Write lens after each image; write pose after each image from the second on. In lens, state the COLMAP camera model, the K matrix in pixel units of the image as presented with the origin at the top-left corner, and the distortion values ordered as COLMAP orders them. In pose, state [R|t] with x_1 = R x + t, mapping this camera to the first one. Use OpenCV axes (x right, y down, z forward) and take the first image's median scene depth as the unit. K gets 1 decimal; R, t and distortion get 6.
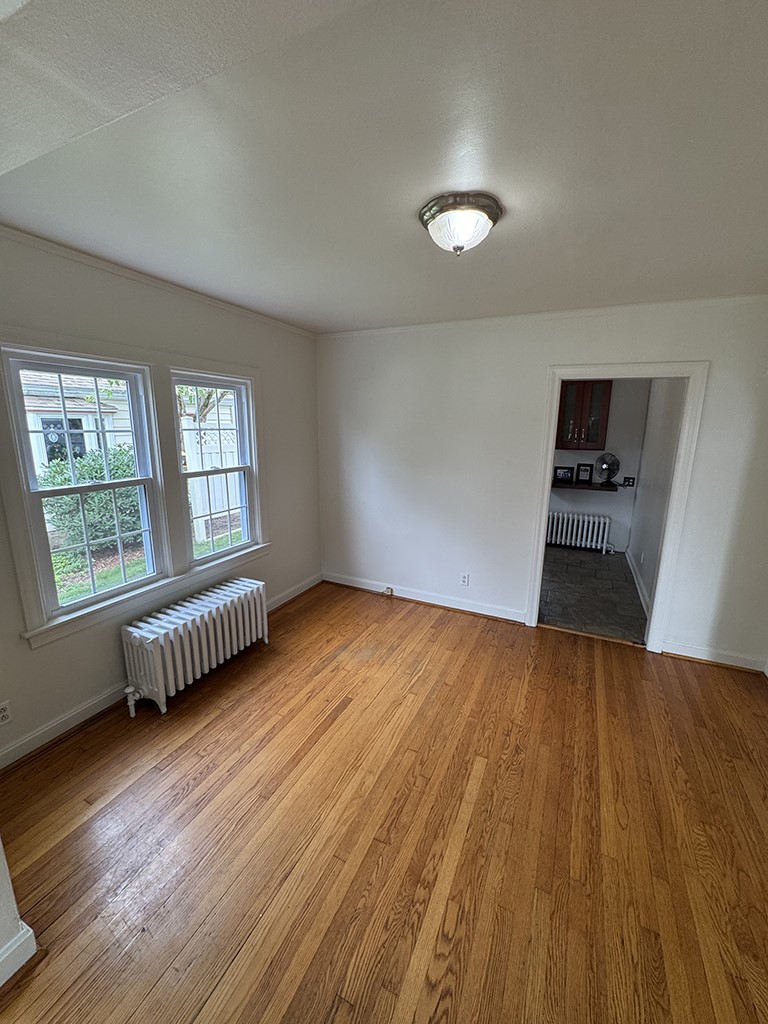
lens RADIAL K [[409.8, 0, 383.9], [0, 409.8, 510.2], [0, 0, 1]] dist [-0.000613, 0.000030]
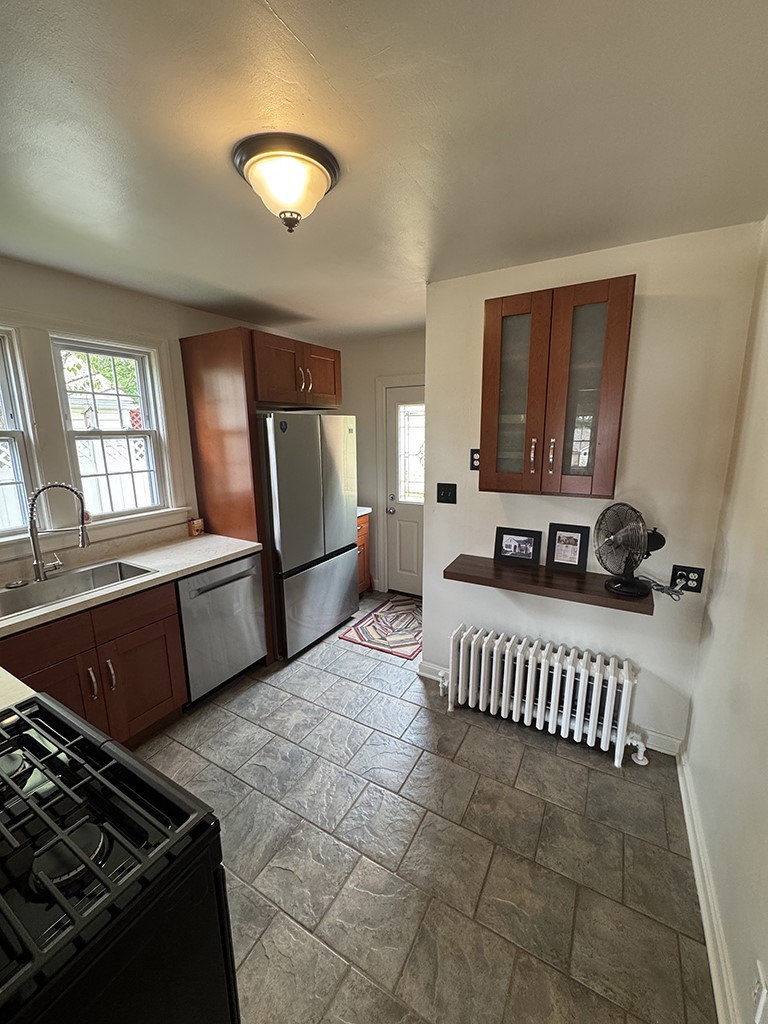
lens RADIAL K [[409.8, 0, 382.6], [0, 409.8, 512.8], [0, 0, 1]] dist [-0.000613, 0.000030]
pose [[0.995713, -0.004204, -0.092396, 0.354254], [0.003867, 0.999985, -0.003821, -0.125529], [0.092411, 0.003448, 0.995715, 0.597831]]
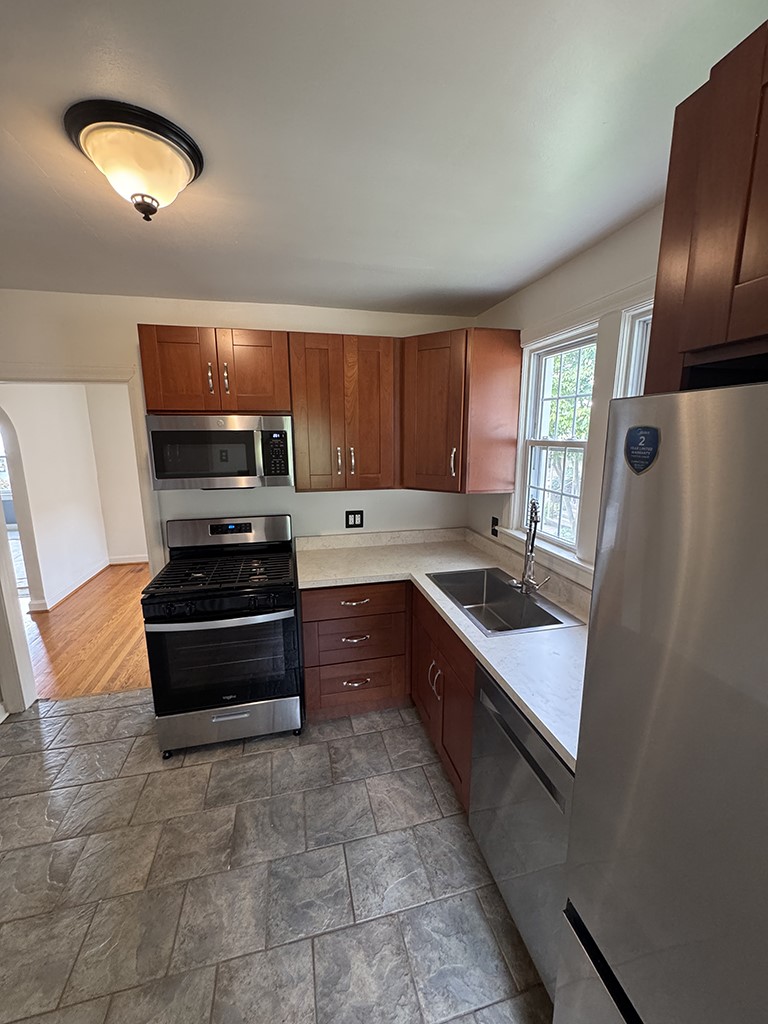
lens RADIAL K [[409.8, 0, 383.5], [0, 409.8, 511.4], [0, 0, 1]] dist [-0.000613, 0.000030]
pose [[-0.783098, 0.104362, -0.613079, 0.326881], [-0.138336, 0.931888, 0.335331, -0.244032], [0.606317, 0.347408, -0.715323, 1.121857]]
